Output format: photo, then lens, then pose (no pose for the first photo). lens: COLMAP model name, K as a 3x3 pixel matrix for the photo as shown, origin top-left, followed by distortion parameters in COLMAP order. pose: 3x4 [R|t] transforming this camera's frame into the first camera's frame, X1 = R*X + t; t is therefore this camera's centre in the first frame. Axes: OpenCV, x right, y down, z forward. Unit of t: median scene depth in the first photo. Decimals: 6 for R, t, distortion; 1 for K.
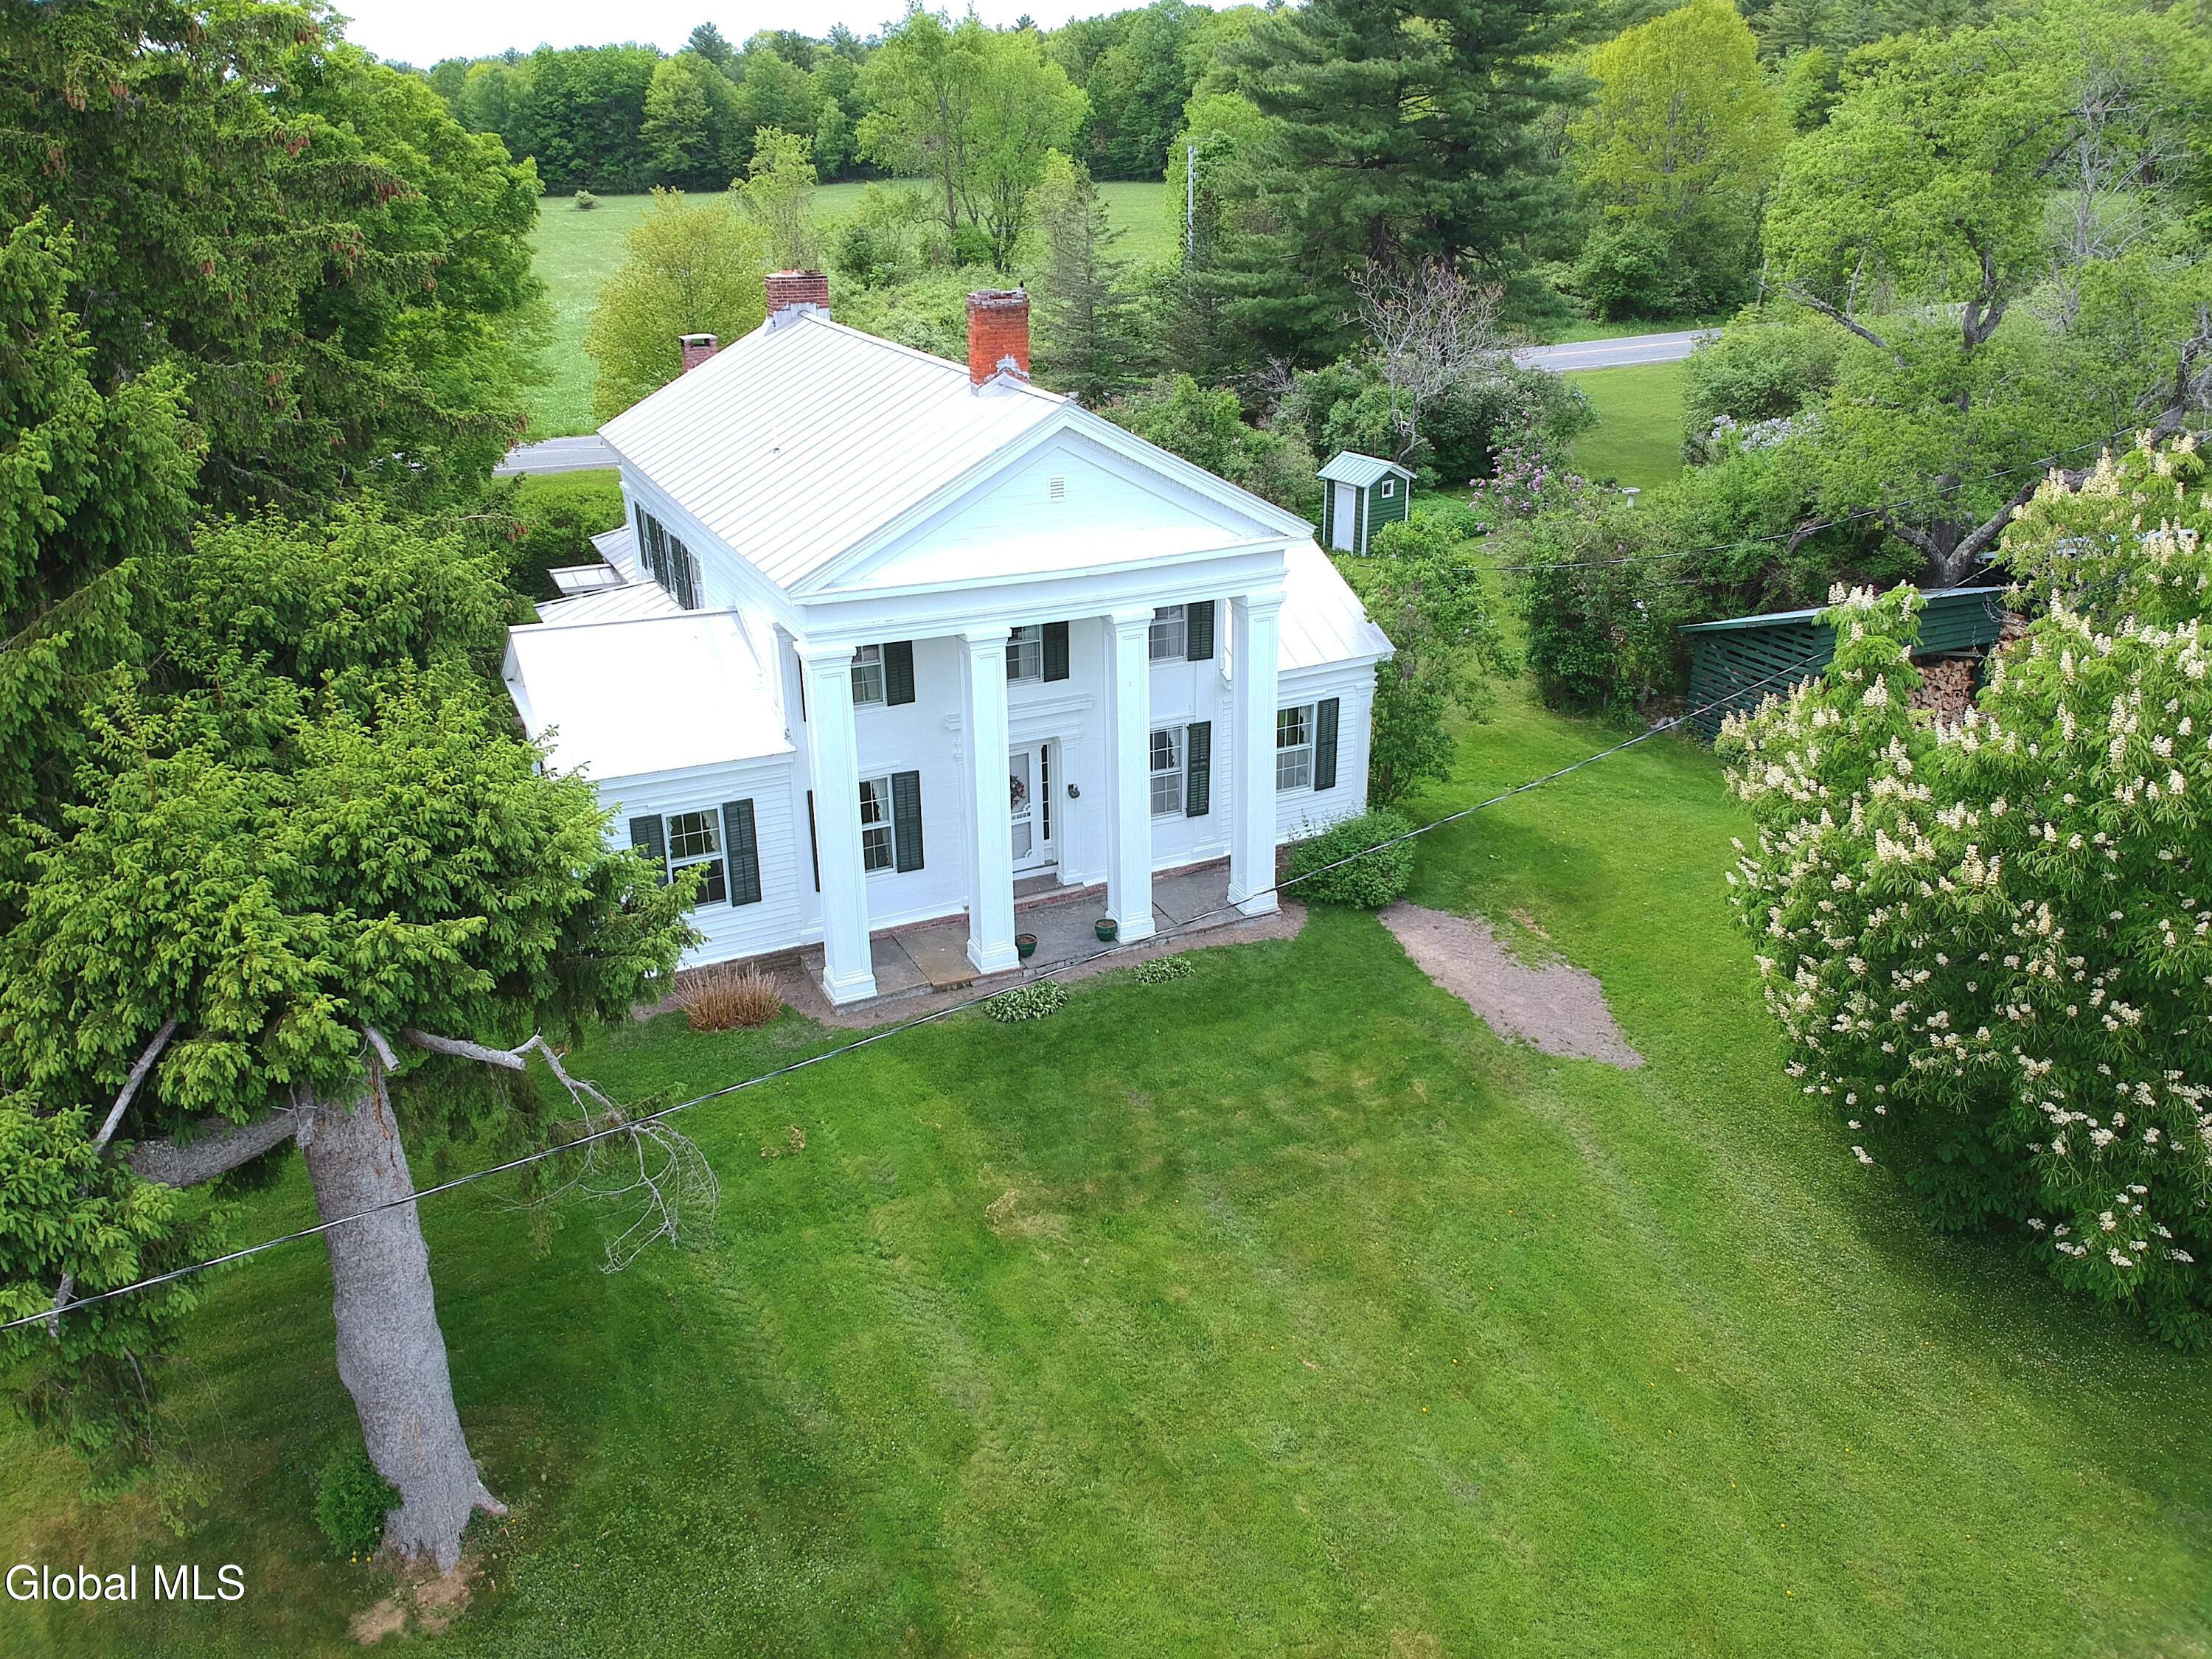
lens RADIAL K [[1618.6, 0, 1107.0], [0, 1618.6, 799.4], [0, 0, 1]] dist [0.120157, -0.232564]
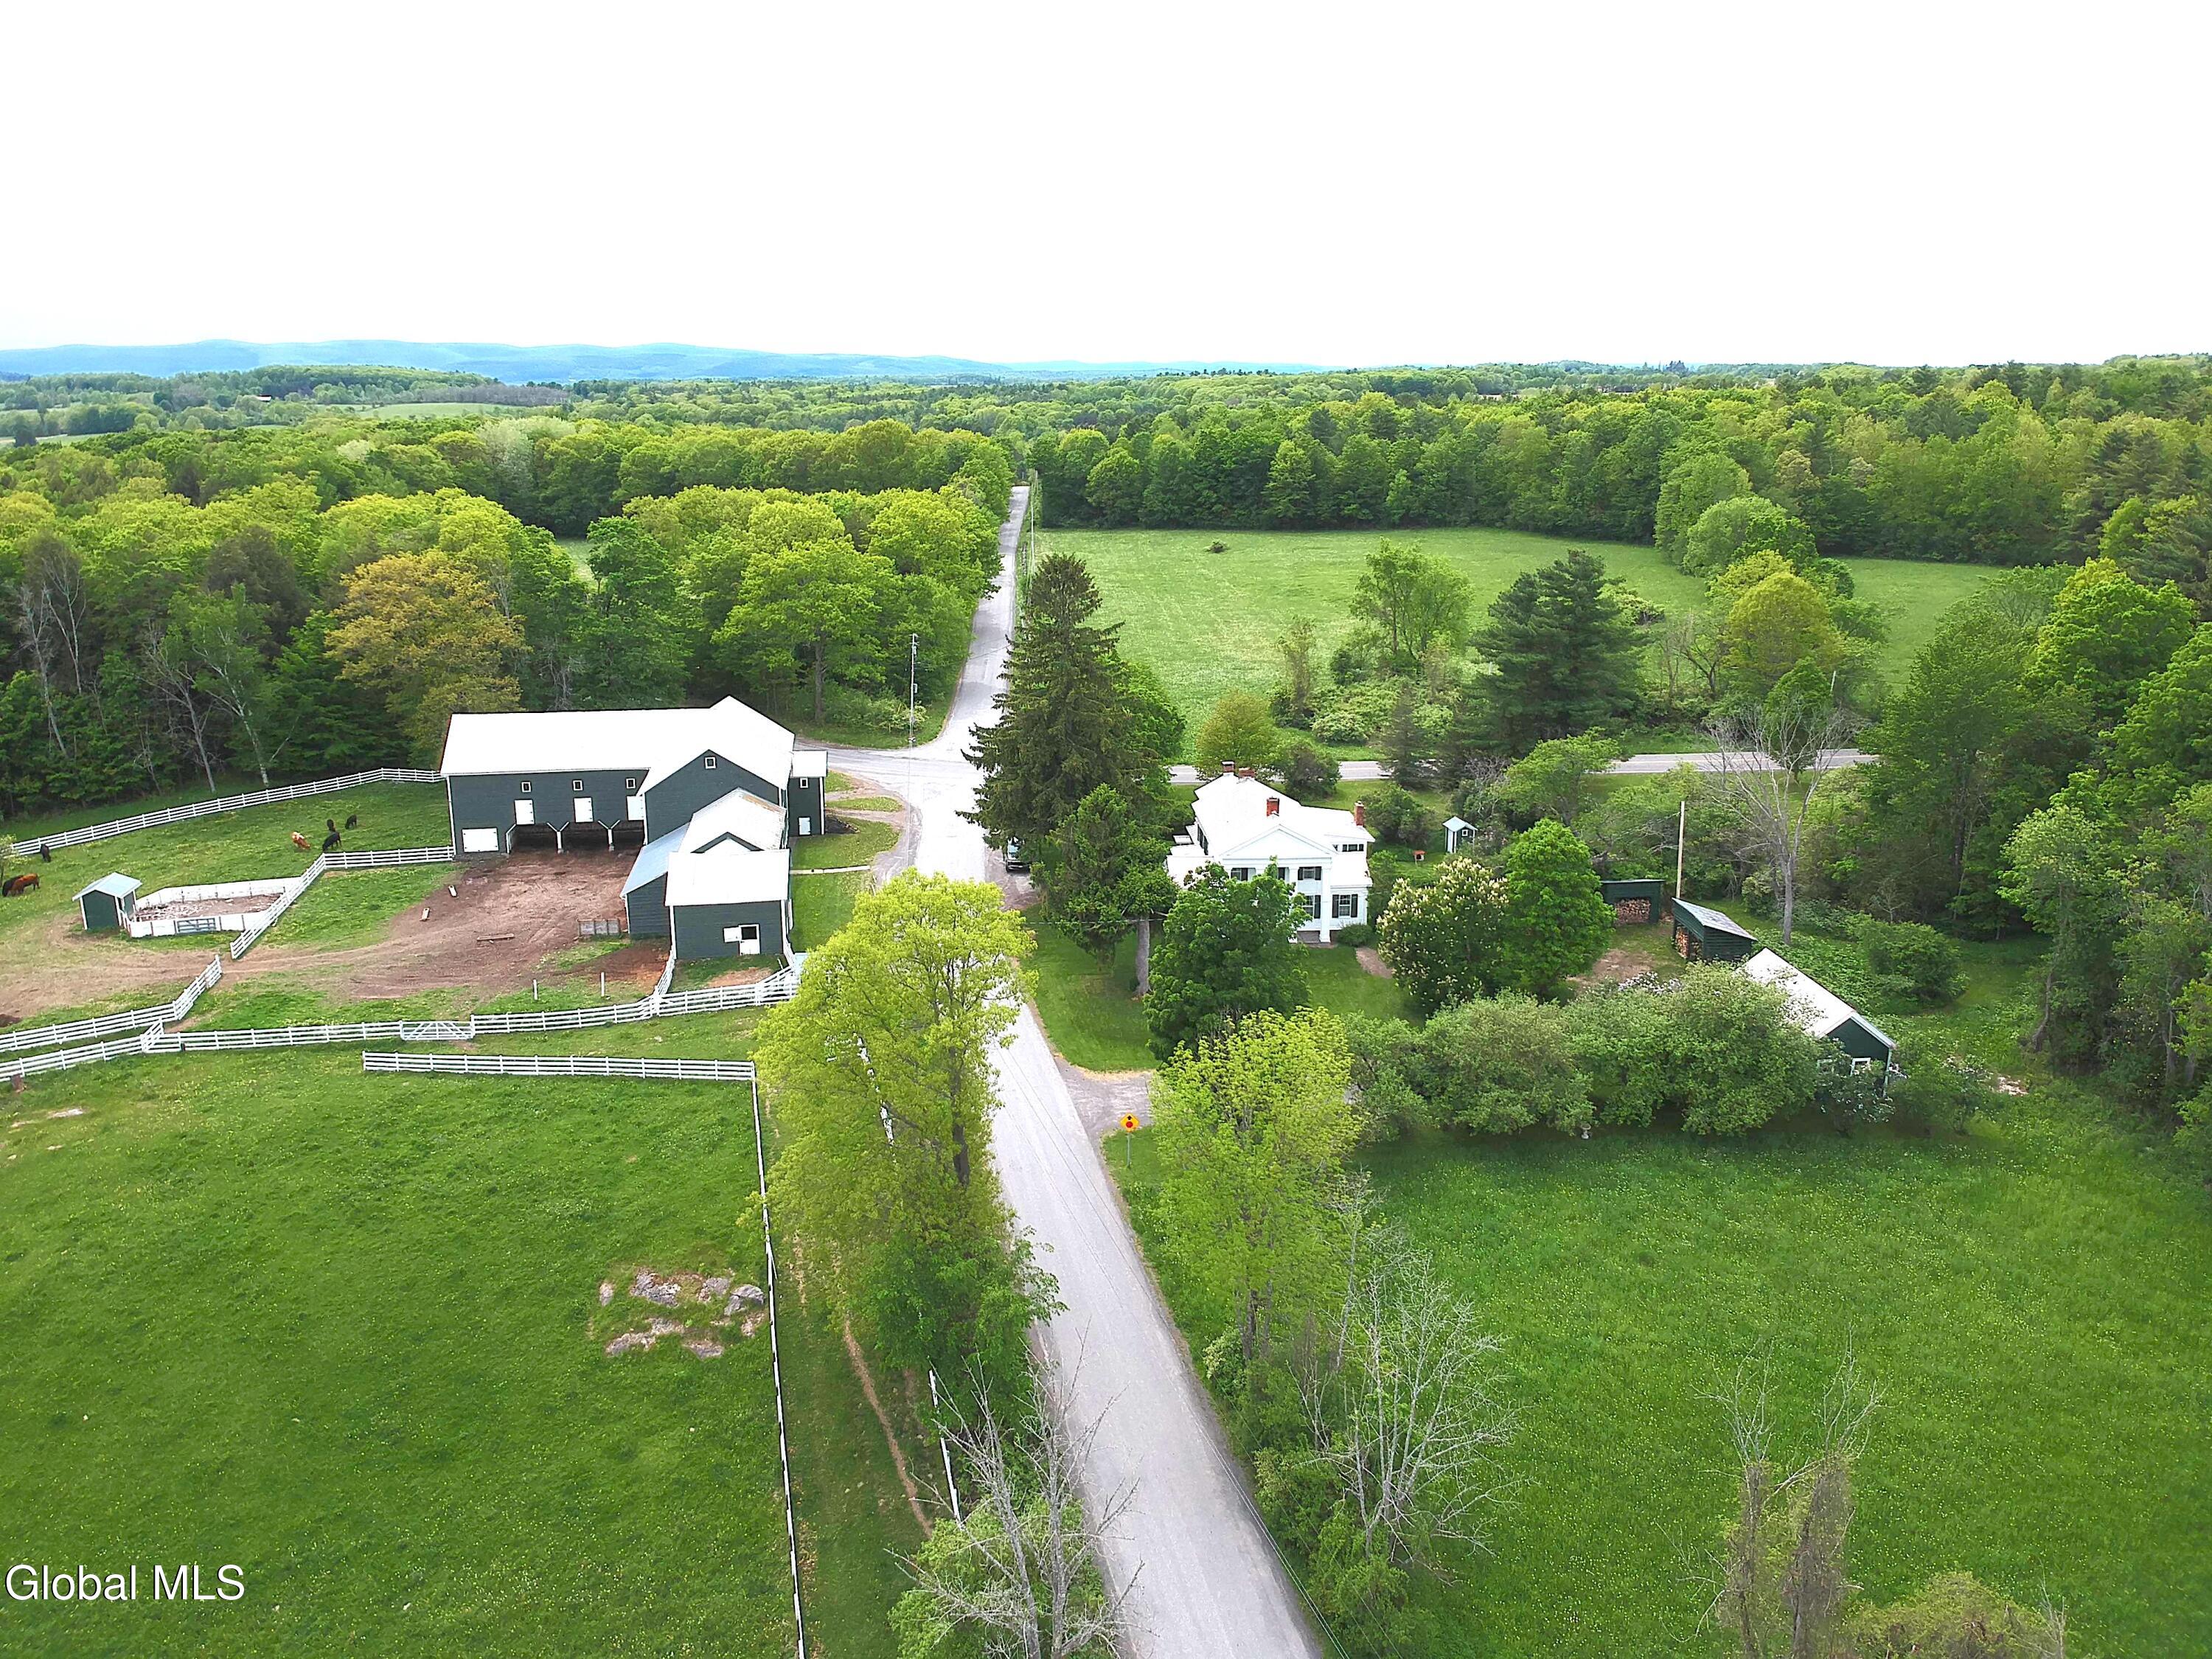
lens RADIAL K [[1618.6, 0, 1107.0], [0, 1618.6, 799.4], [0, 0, 1]] dist [0.120157, -0.232564]
pose [[0.934364, 0.099563, -0.342128, 0.996893], [-0.143527, 0.983993, -0.105627, 0.239291], [0.326135, 0.147799, 0.933698, -3.247555]]
